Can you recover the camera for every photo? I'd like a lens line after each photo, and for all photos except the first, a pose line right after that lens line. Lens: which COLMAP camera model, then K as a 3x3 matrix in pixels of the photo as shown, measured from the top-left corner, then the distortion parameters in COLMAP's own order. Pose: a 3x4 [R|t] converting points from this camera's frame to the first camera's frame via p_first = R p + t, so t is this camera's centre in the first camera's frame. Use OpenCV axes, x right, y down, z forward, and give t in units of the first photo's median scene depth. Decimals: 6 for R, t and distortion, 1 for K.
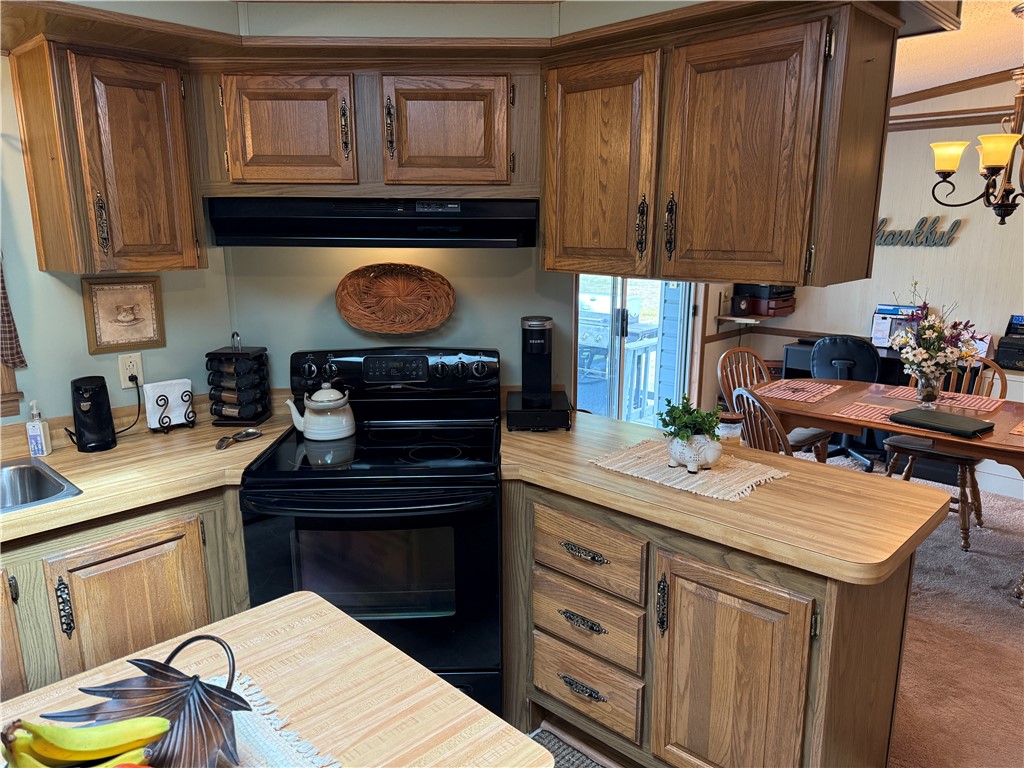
lens RADIAL K [[725.7, 0, 508.8], [0, 725.7, 389.6], [0, 0, 1]] dist [0.055590, -0.068867]
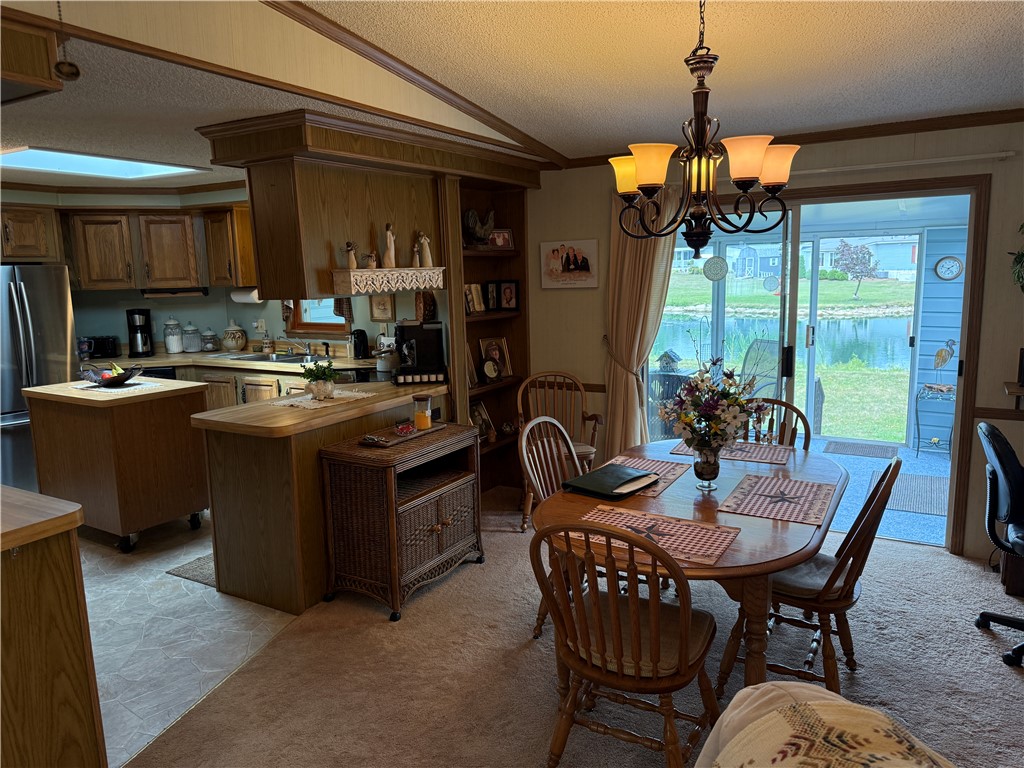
lens RADIAL K [[725.7, 0, 508.7], [0, 725.7, 391.1], [0, 0, 1]] dist [0.055590, -0.068867]
pose [[0.234486, 0.158781, -0.959065, 2.019726], [-0.192477, 0.974622, 0.114297, -0.201812], [0.952874, 0.157796, 0.259097, 0.925176]]
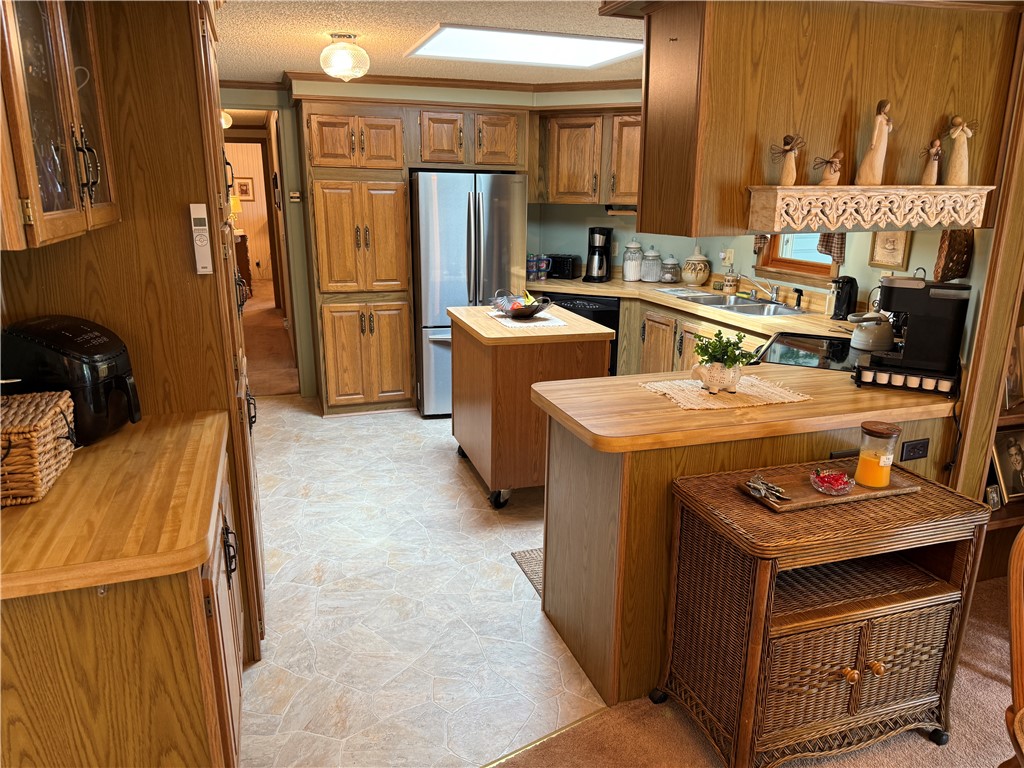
lens RADIAL K [[725.7, 0, 508.4], [0, 725.7, 393.7], [0, 0, 1]] dist [0.055590, -0.068867]
pose [[-0.457244, 0.239324, -0.856535, 1.369693], [-0.204016, 0.909200, 0.362950, -0.236674], [0.865624, 0.340703, -0.366900, 1.086914]]
